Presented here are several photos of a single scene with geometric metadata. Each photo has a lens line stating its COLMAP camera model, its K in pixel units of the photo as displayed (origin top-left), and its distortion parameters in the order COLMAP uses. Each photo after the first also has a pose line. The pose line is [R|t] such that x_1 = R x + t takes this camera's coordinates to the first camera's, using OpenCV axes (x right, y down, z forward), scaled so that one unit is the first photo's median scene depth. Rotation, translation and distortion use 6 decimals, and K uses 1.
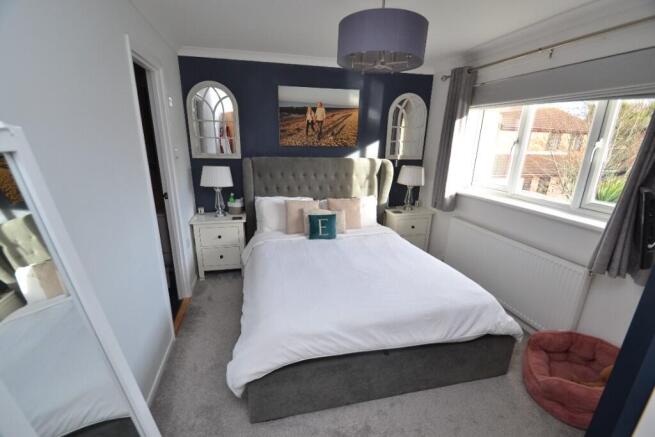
lens RADIAL K [[294.2, 0, 323.9], [0, 294.2, 232.9], [0, 0, 1]] dist [0.017281, -0.016231]
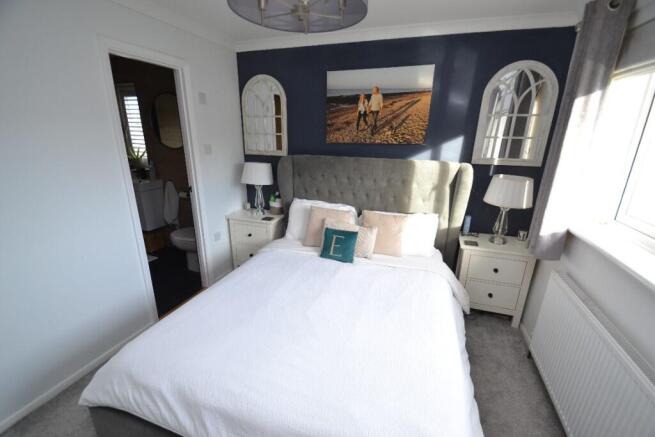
lens RADIAL K [[294.2, 0, 323.9], [0, 294.2, 232.9], [0, 0, 1]] dist [0.017281, -0.016231]
pose [[0.836928, 0.170210, -0.520174, 0.340139], [-0.163697, 0.984754, 0.058850, -0.085456], [0.522260, 0.035897, 0.852030, 0.273376]]
